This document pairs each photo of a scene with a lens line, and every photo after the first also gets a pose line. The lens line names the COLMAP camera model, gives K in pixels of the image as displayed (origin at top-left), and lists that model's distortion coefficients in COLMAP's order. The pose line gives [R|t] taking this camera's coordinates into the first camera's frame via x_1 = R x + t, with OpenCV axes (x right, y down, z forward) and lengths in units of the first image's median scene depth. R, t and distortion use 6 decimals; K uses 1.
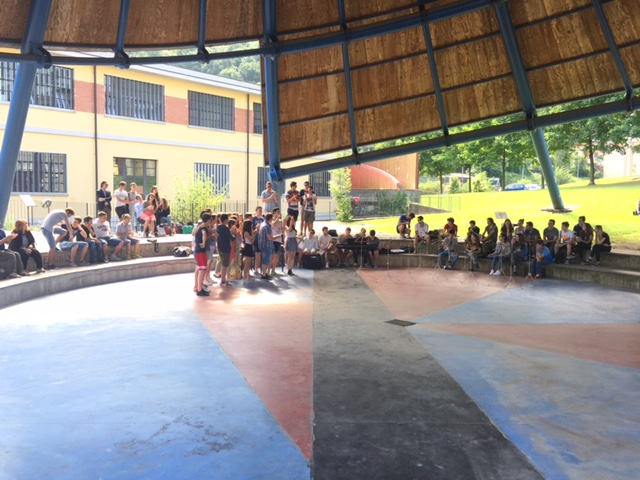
lens RADIAL K [[544.8, 0, 331.6], [0, 544.8, 239.0], [0, 0, 1]] dist [0.077974, -0.112565]
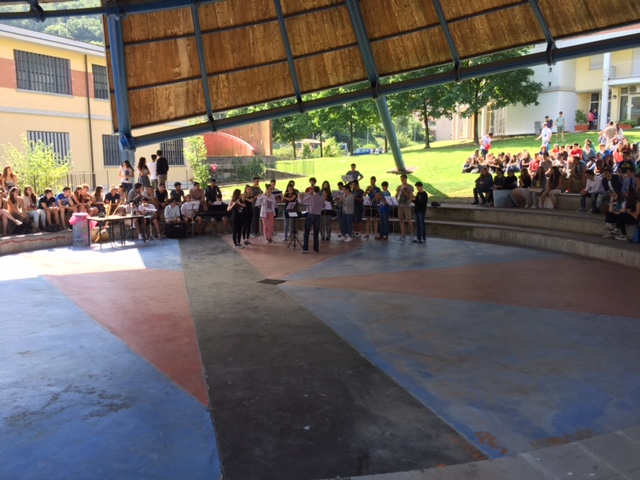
lens RADIAL K [[537.5, 0, 330.3], [0, 537.5, 240.0], [0, 0, 1]] dist [0.092300, -0.123162]
pose [[0.964918, -0.063707, 0.254705, -0.014690], [0.047349, 0.996433, 0.069854, 0.002470], [-0.258247, -0.055344, 0.964492, -0.021176]]
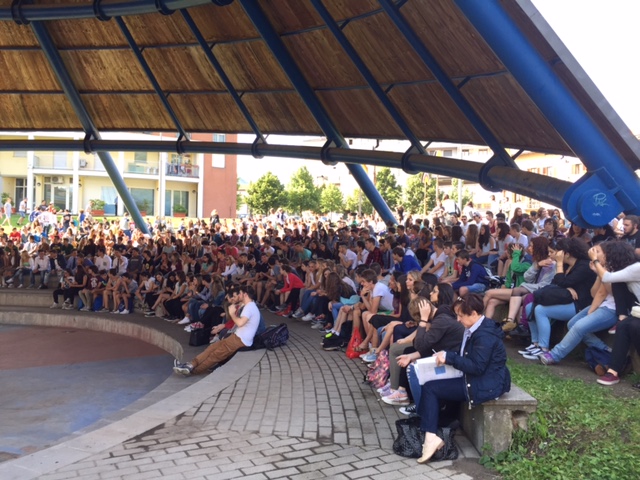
lens RADIAL K [[544.1, 0, 321.6], [0, 544.1, 224.3], [0, 0, 1]] dist [0.070652, -0.107557]
pose [[0.332616, 0.018809, 0.942875, -0.147585], [0.069907, 0.996559, -0.044541, 0.004222], [-0.940468, 0.080729, 0.330156, -0.093735]]
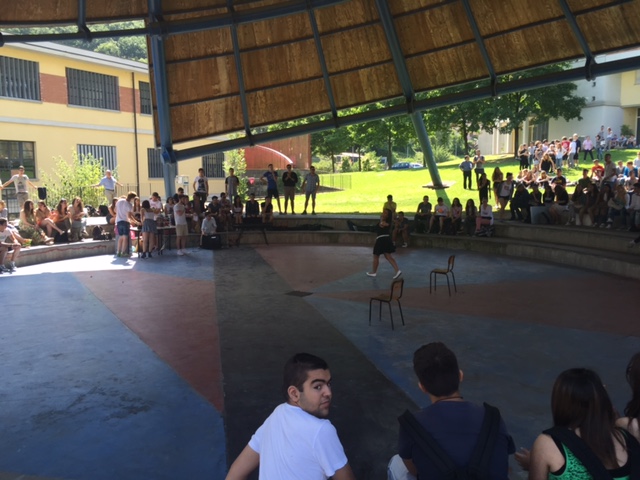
lens RADIAL K [[537.5, 0, 330.3], [0, 537.5, 240.0], [0, 0, 1]] dist [0.092300, -0.123162]
pose [[0.981627, -0.040842, 0.186386, -0.003649], [0.033518, 0.998543, 0.042280, 0.002084], [-0.187841, -0.035256, 0.981566, -0.031688]]
